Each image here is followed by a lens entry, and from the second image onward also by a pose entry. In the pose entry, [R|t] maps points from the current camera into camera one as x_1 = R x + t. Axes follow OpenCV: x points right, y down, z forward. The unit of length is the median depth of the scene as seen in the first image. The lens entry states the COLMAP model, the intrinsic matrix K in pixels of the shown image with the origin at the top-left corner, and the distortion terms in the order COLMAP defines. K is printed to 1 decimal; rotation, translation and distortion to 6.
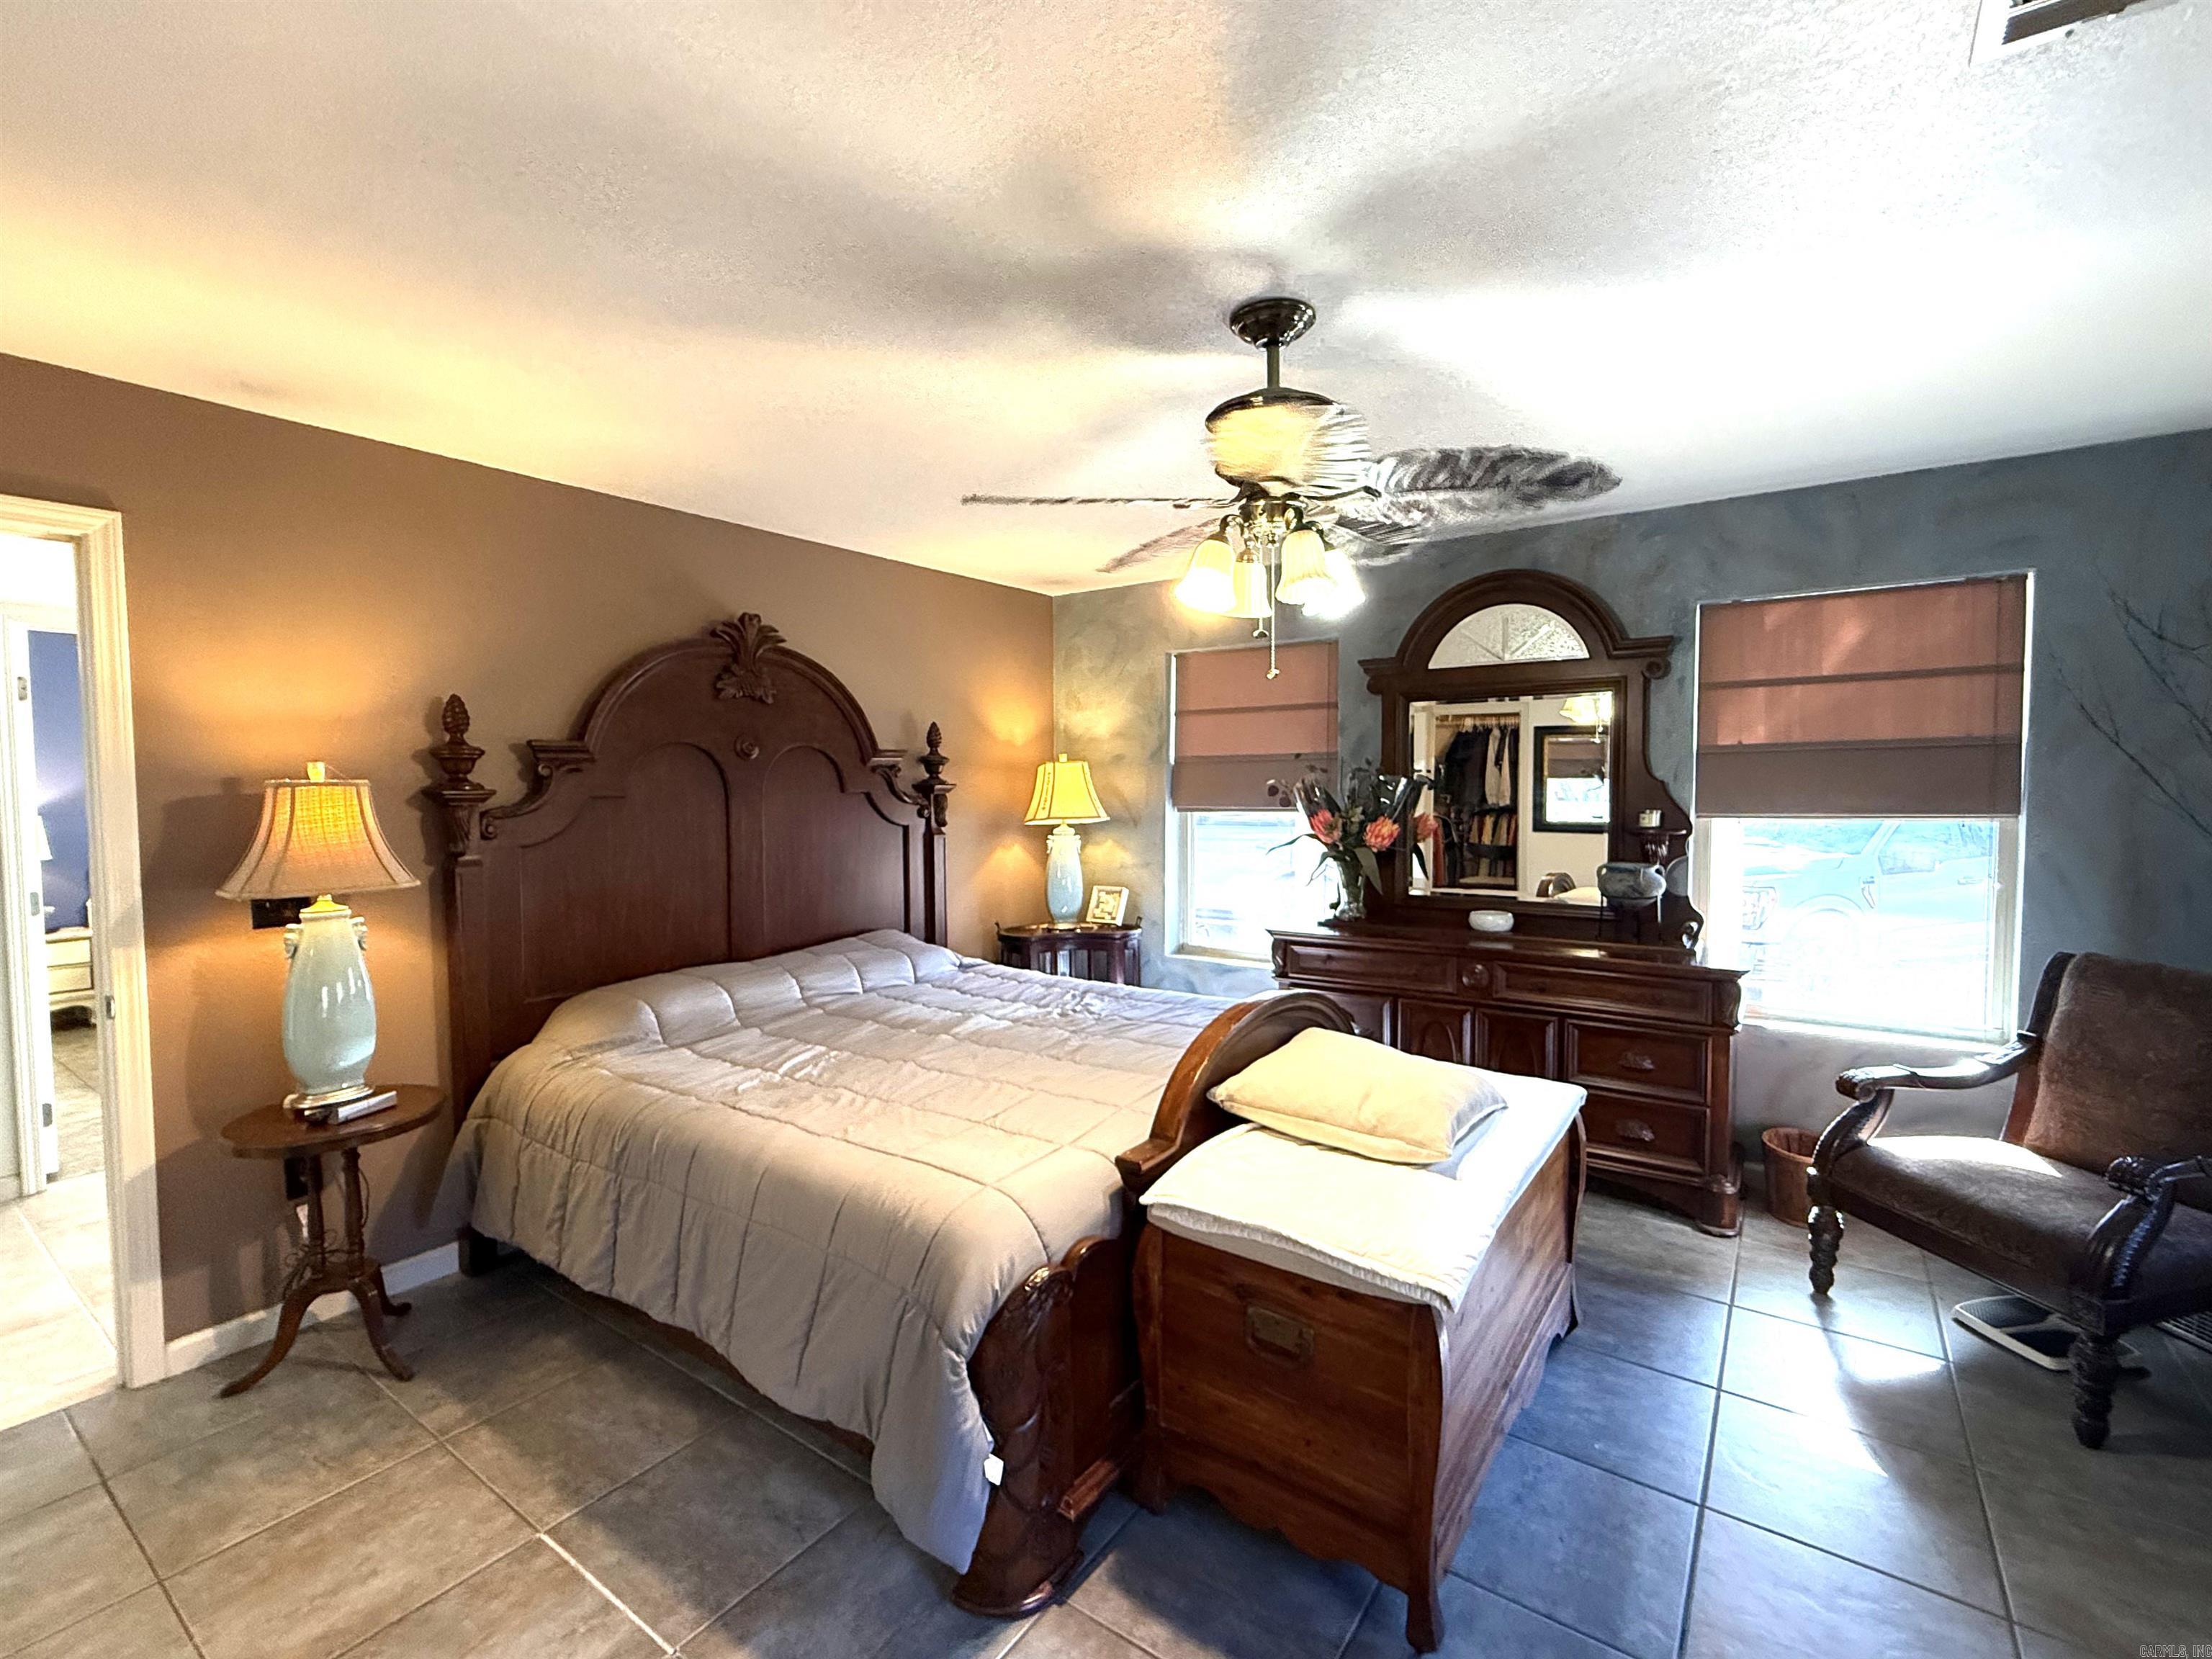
lens RADIAL K [[1004.0, 0, 1100.1], [0, 1004.0, 834.8], [0, 0, 1]] dist [-0.000075, -0.000126]
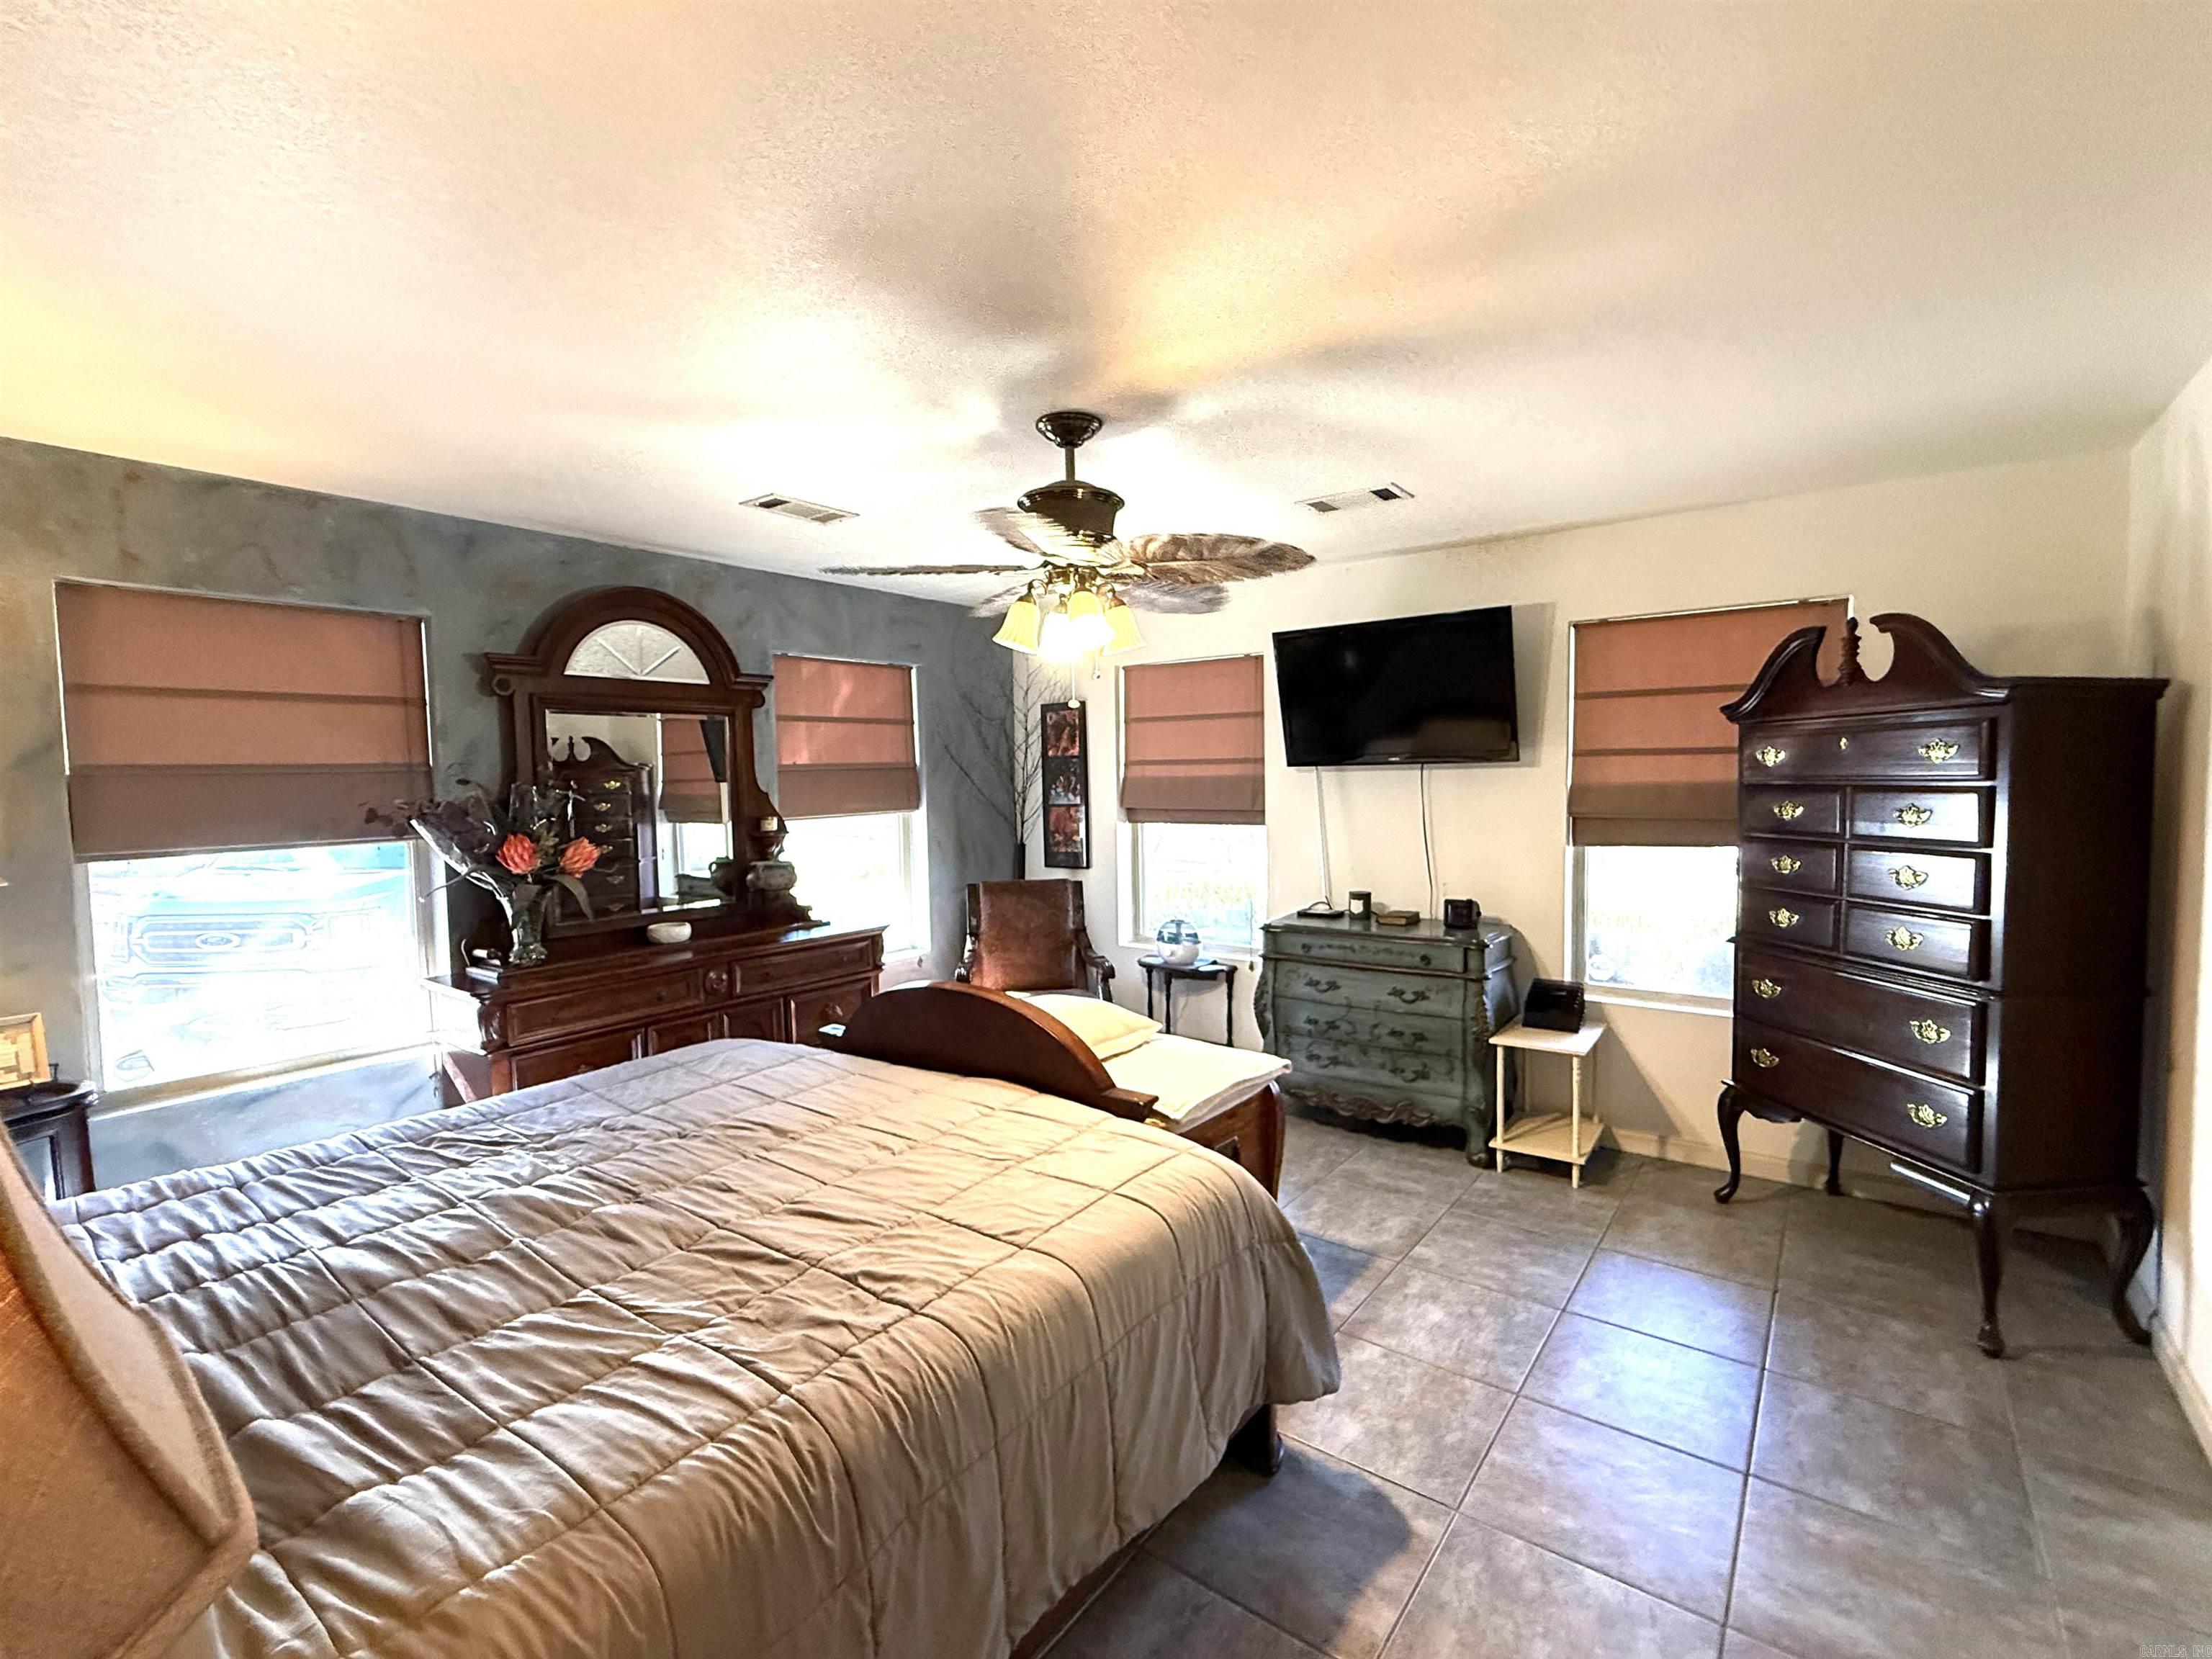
lens RADIAL K [[1004.0, 0, 1104.5], [0, 1004.0, 827.4], [0, 0, 1]] dist [-0.000075, -0.000126]
pose [[0.015530, -0.042366, 0.998981, -0.666290], [0.074143, 0.996400, 0.041104, -0.032486], [-0.997127, 0.073429, 0.018615, 0.582285]]
